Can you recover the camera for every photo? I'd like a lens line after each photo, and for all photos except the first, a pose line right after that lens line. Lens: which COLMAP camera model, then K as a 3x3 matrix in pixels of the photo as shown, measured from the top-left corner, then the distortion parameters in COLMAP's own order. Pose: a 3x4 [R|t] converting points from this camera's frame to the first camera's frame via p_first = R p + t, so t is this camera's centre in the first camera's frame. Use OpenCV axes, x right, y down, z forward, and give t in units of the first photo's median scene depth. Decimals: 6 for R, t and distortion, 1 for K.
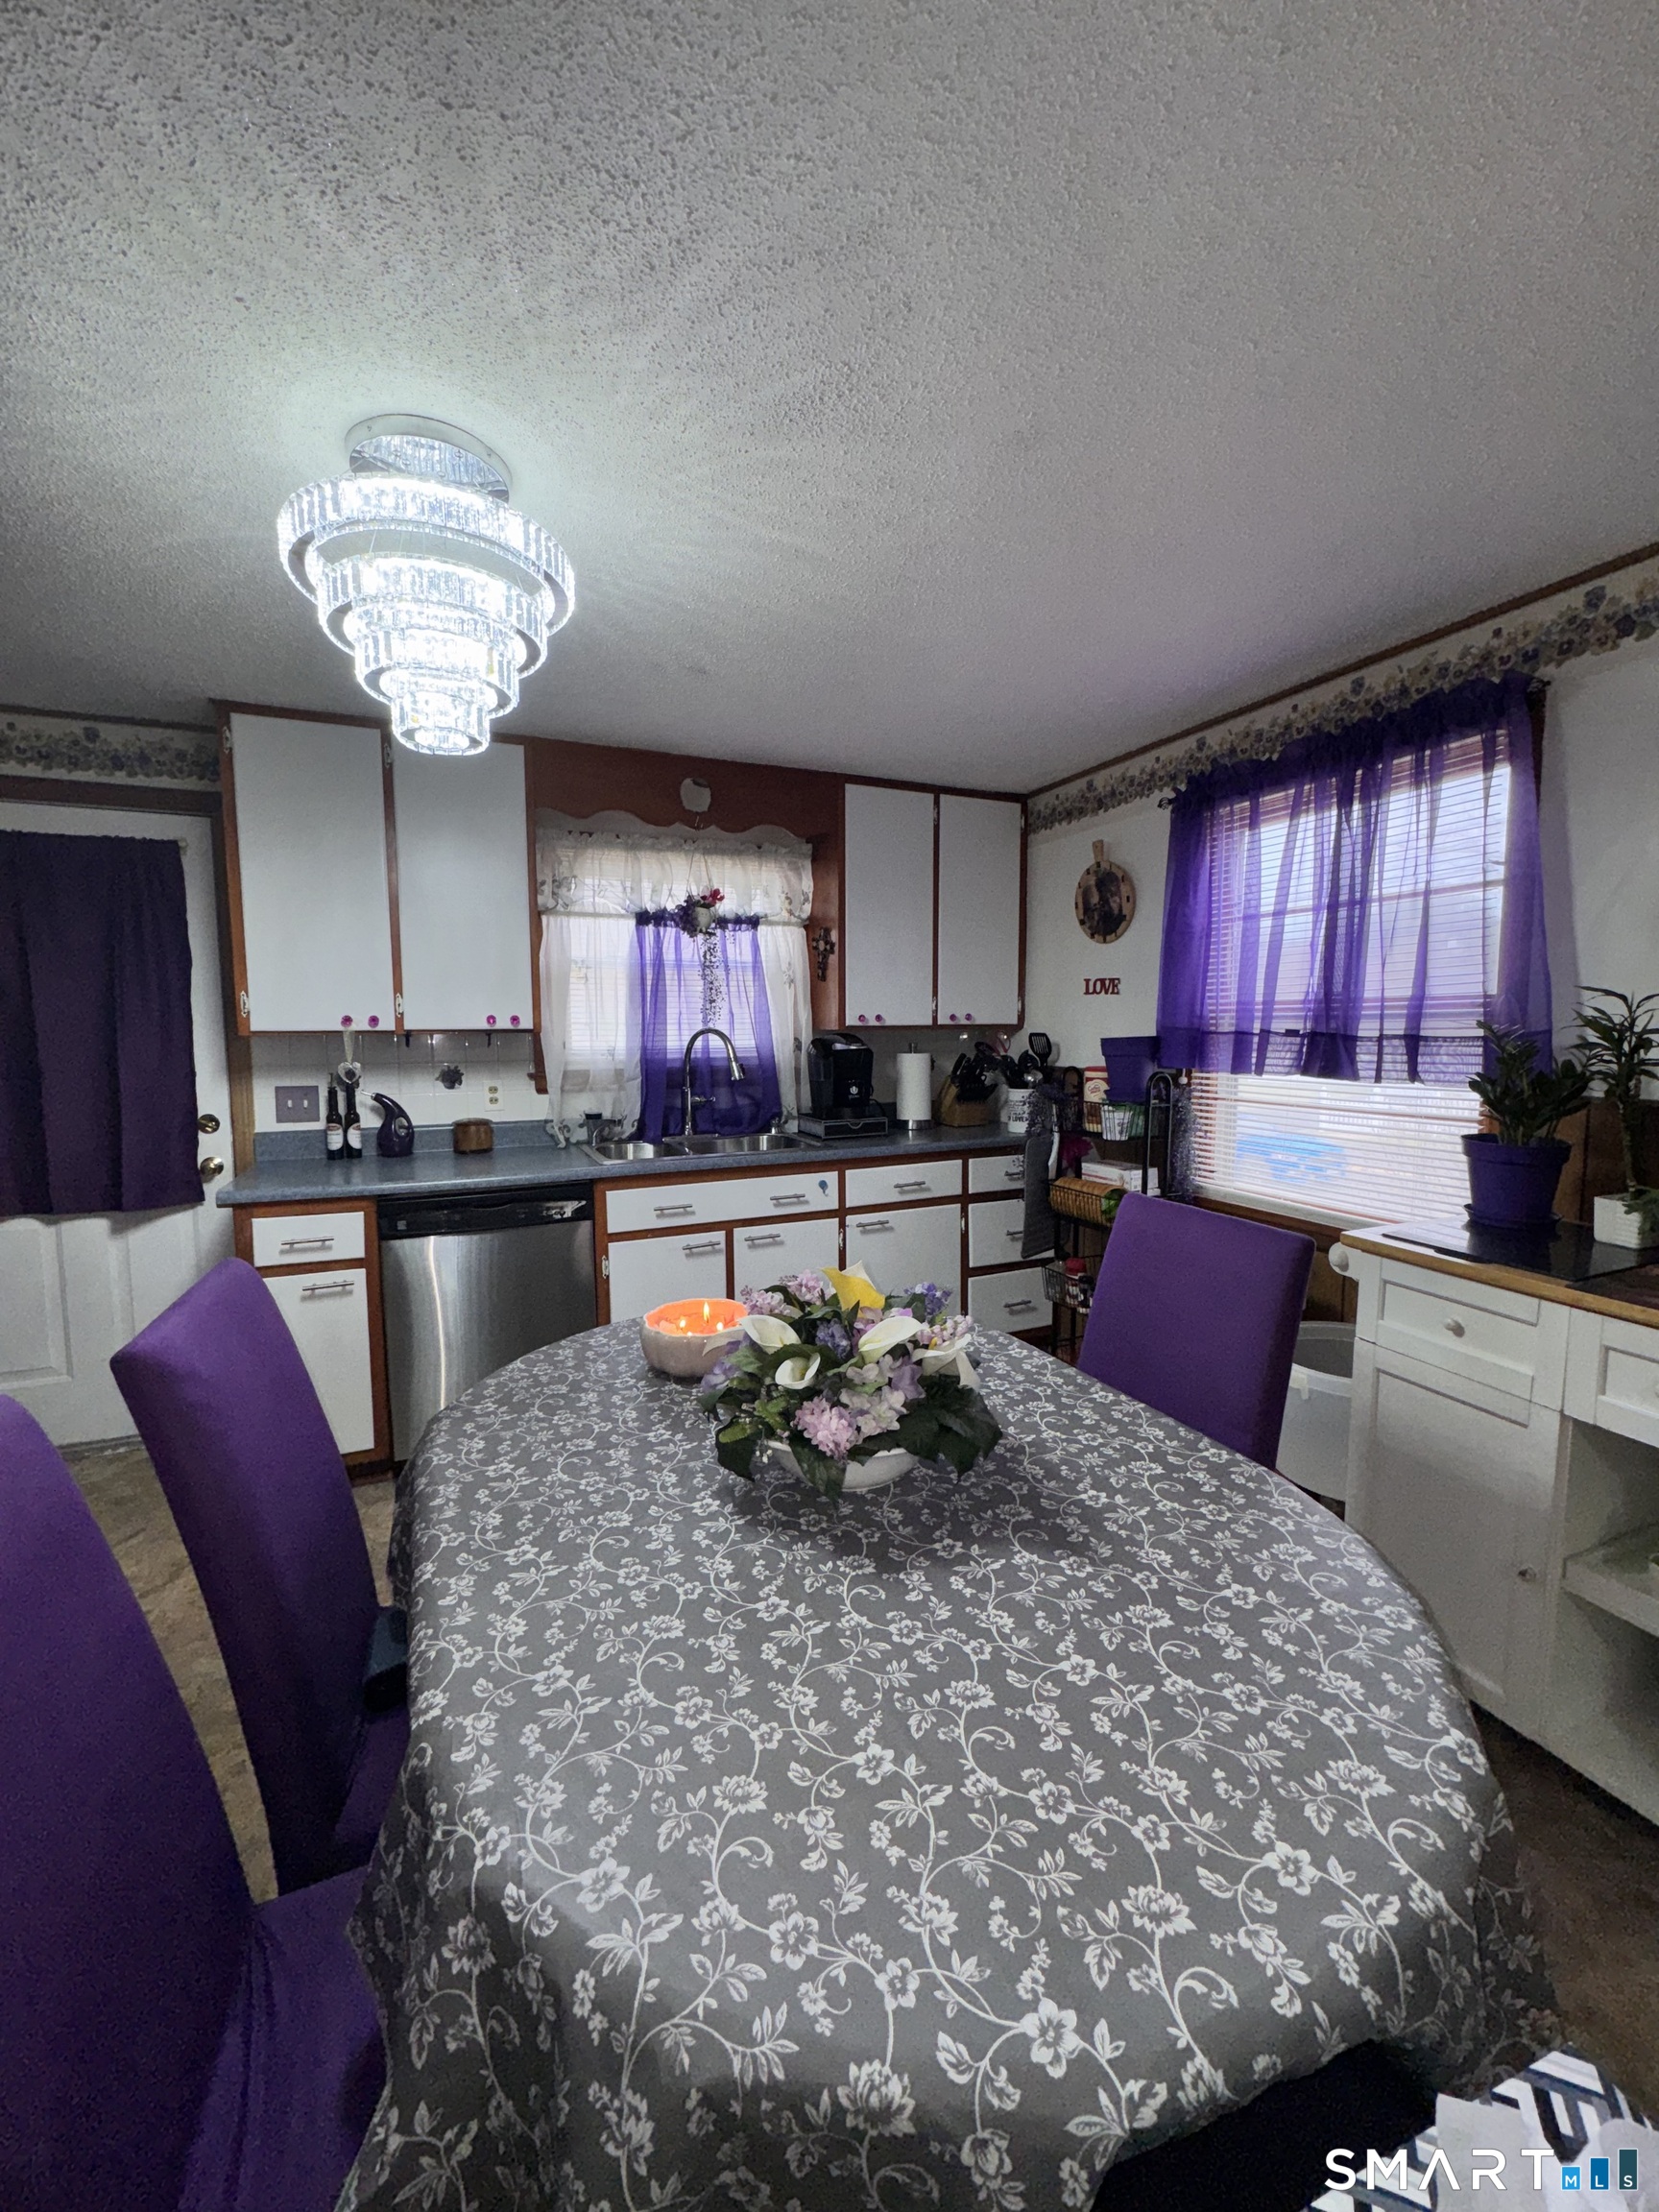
lens RADIAL K [[890.4, 0, 826.3], [0, 890.4, 1112.1], [0, 0, 1]] dist [-0.004493, 0.001448]
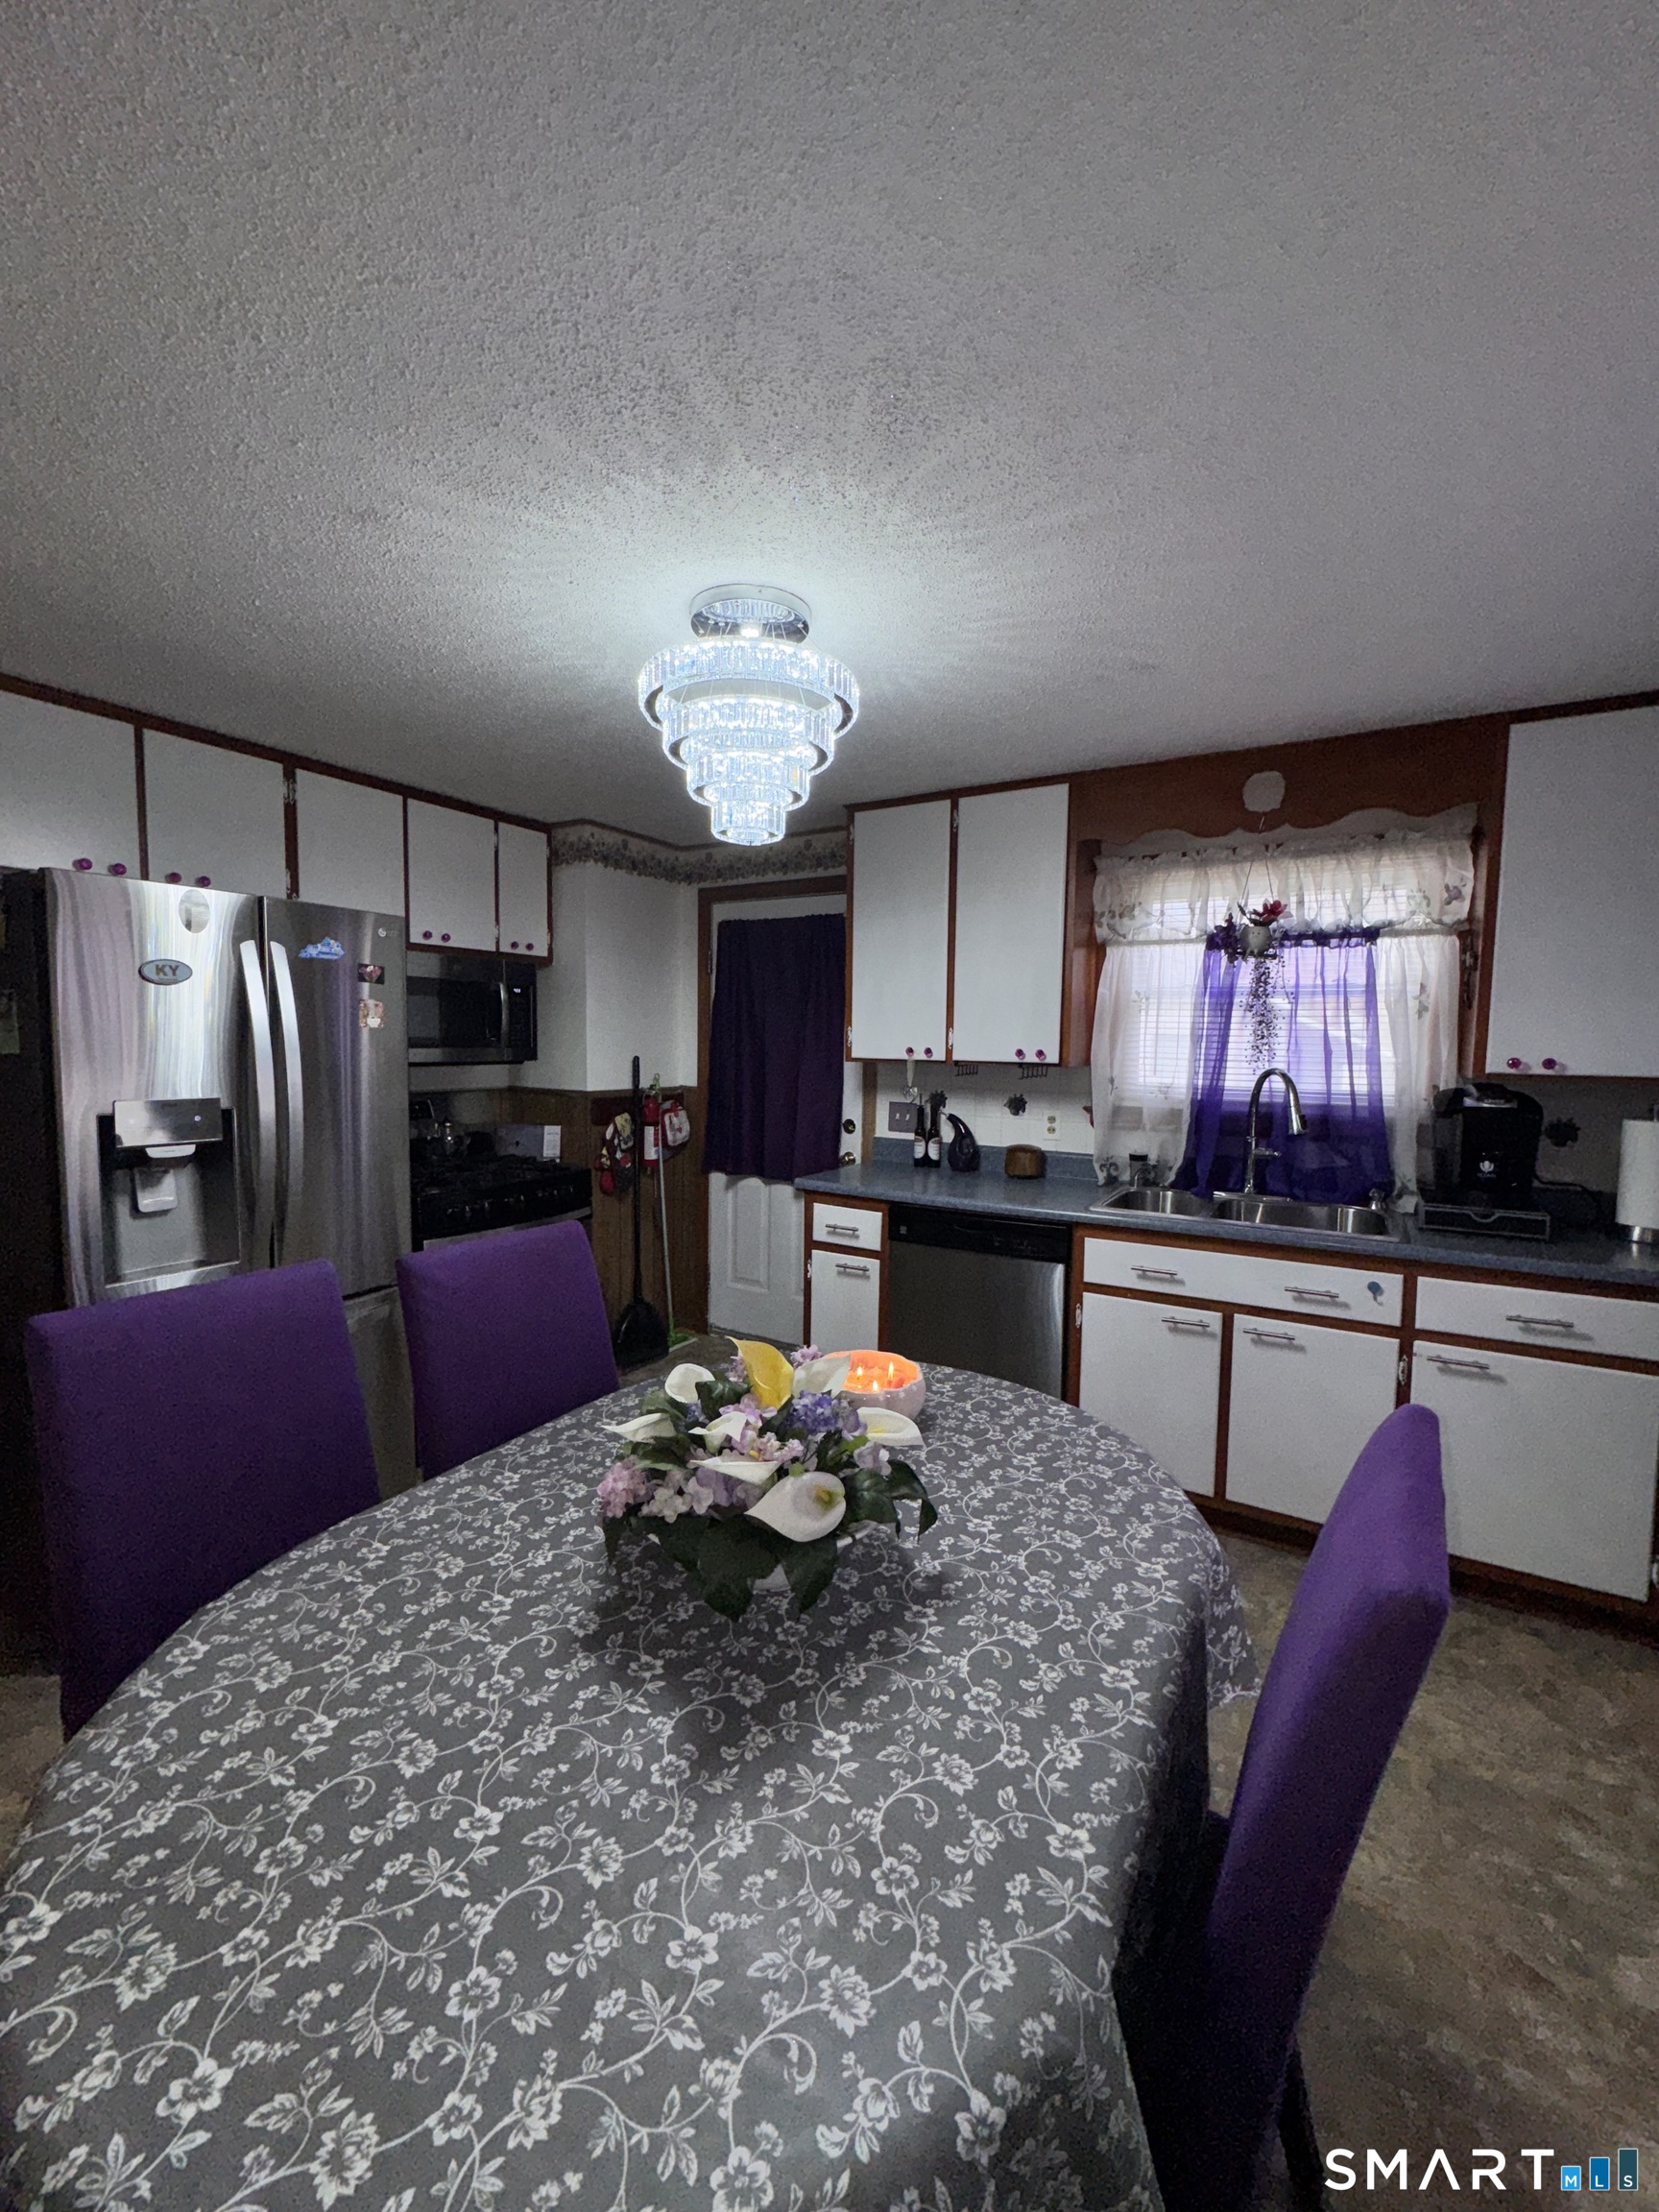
lens RADIAL K [[890.4, 0, 828.9], [0, 890.4, 1103.8], [0, 0, 1]] dist [-0.004493, 0.001448]
pose [[0.572963, 0.074578, -0.816181, 0.351075], [-0.094780, 0.995199, 0.024400, -0.048565], [0.814082, 0.063378, 0.577281, 0.214812]]
